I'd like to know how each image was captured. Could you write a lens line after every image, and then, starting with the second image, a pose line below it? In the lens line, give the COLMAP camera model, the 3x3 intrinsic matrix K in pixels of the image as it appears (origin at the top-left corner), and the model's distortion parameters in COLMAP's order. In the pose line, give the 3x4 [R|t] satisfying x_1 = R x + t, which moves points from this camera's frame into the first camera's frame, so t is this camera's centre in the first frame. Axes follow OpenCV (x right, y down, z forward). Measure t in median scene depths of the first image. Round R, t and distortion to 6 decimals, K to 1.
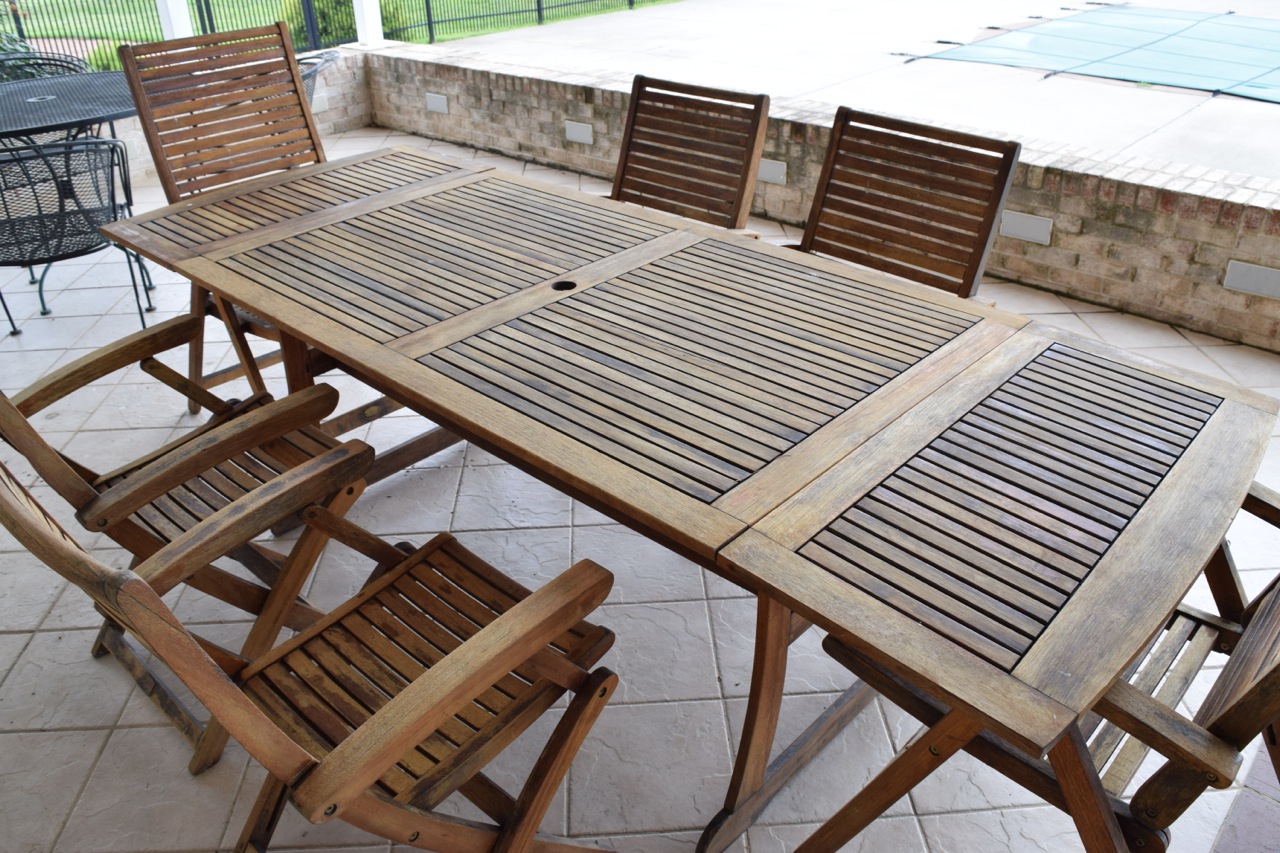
lens RADIAL K [[1001.1, 0, 638.1], [0, 1001.1, 419.6], [0, 0, 1]] dist [-0.090672, 0.020094]
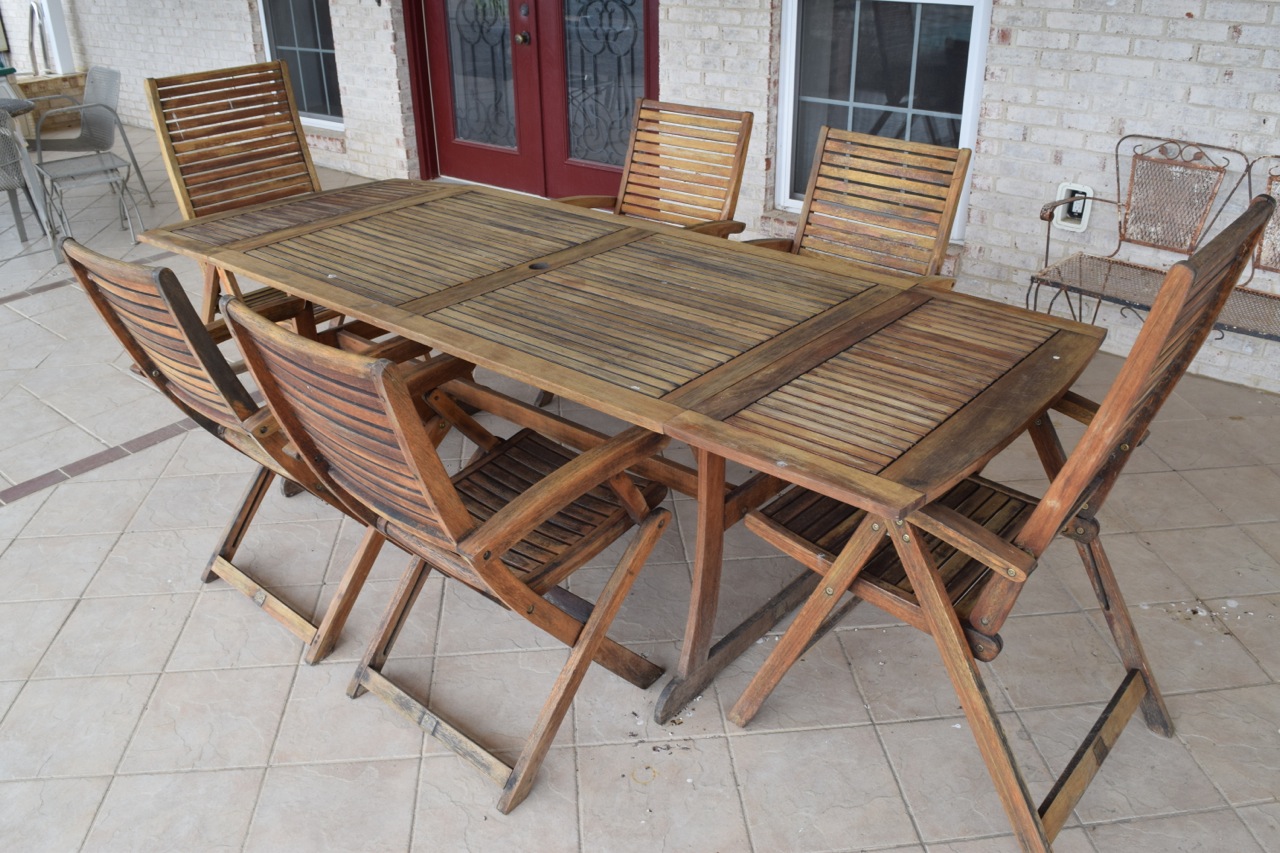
lens RADIAL K [[1001.1, 0, 644.0], [0, 1001.1, 424.6], [0, 0, 1]] dist [-0.090672, 0.020094]
pose [[-0.998493, 0.048265, -0.026102, -0.090799], [0.004143, 0.540646, 0.841240, -0.586521], [0.054715, 0.839864, -0.540032, 1.018777]]
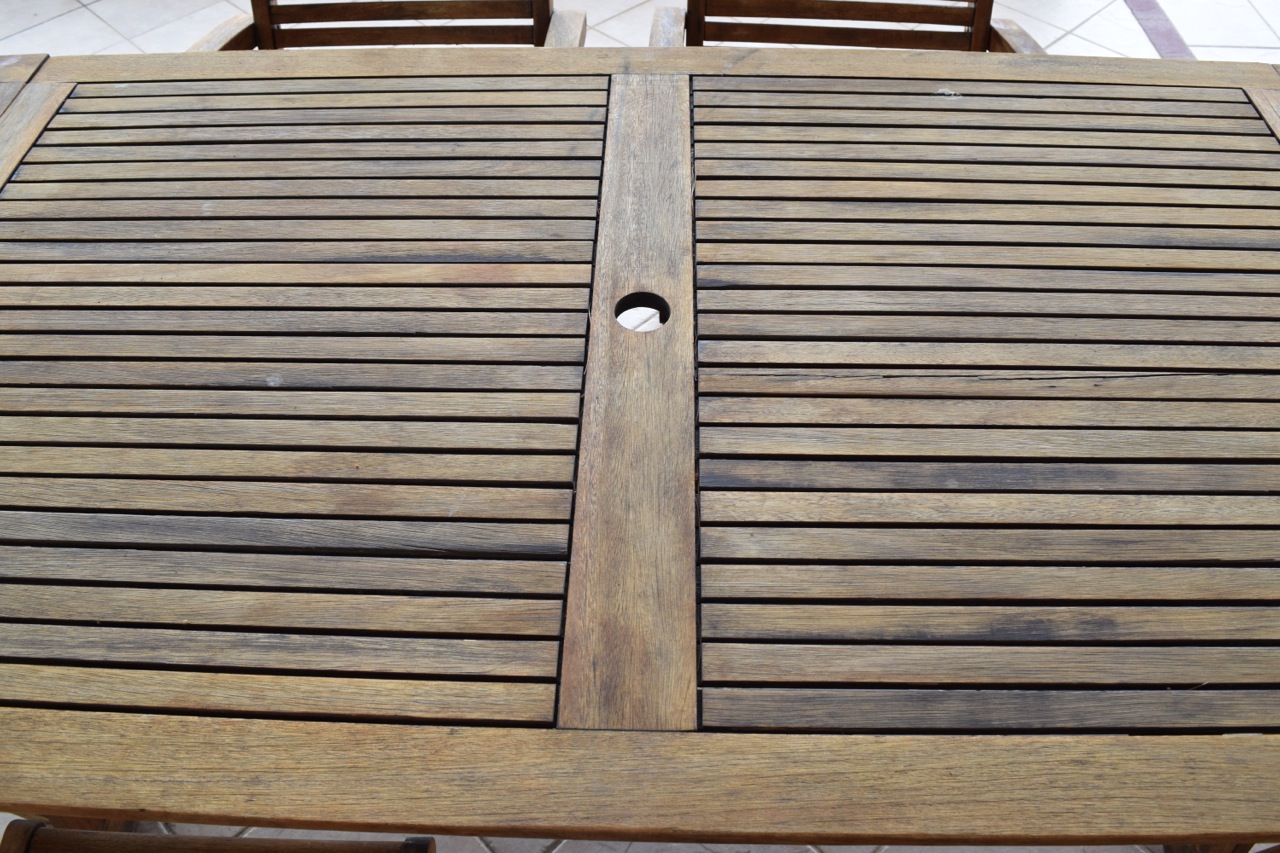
lens RADIAL K [[1001.1, 0, 636.7], [0, 1001.1, 438.0], [0, 0, 1]] dist [-0.090672, 0.020094]
pose [[0.752040, -0.507905, 0.420082, -0.166644], [0.330316, 0.841949, 0.426629, -0.157133], [-0.570374, -0.182083, 0.800949, 0.349257]]
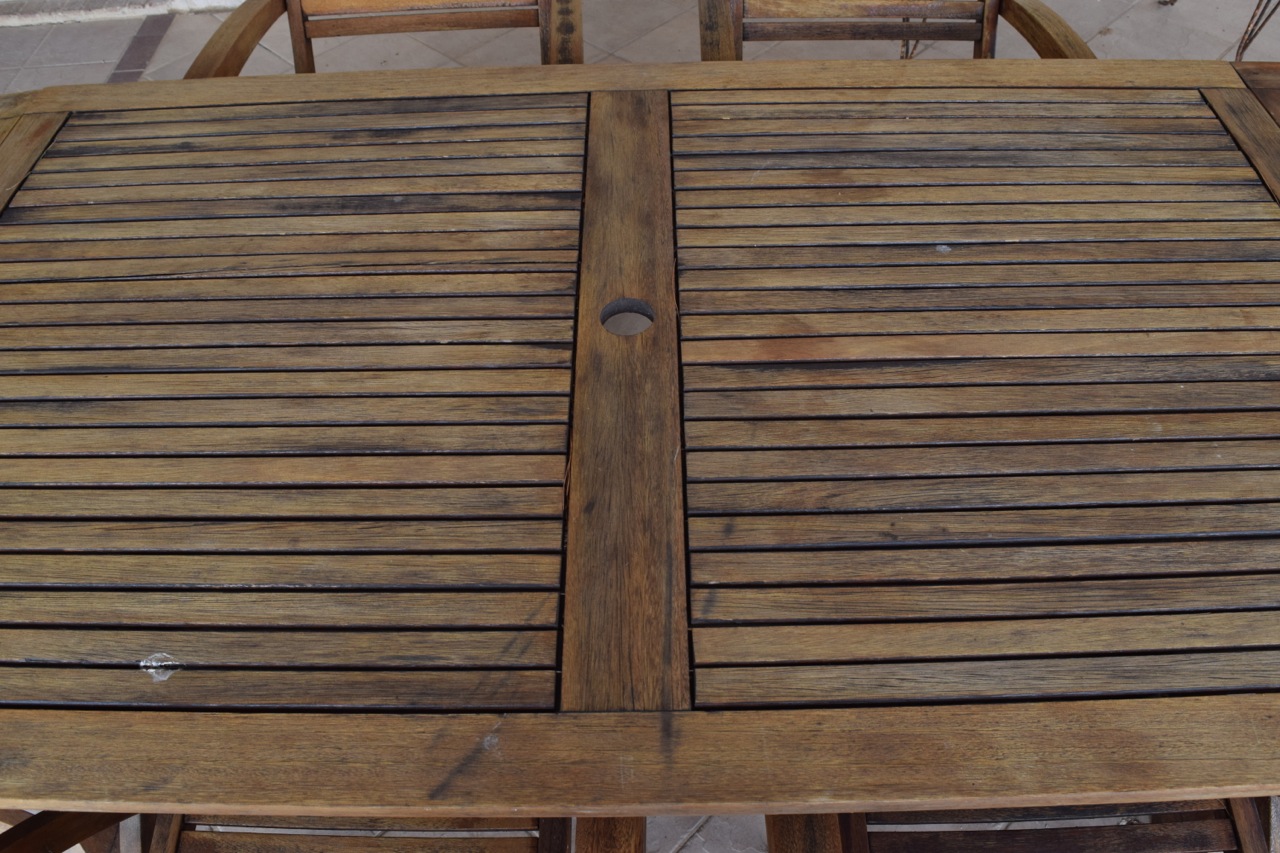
lens RADIAL K [[1001.1, 0, 648.6], [0, 1001.1, 426.7], [0, 0, 1]] dist [-0.090672, 0.020094]
pose [[-0.725877, 0.547341, -0.416558, 0.079772], [-0.315228, 0.273550, 0.908736, -0.309052], [0.611338, 0.790942, -0.026026, 0.591761]]
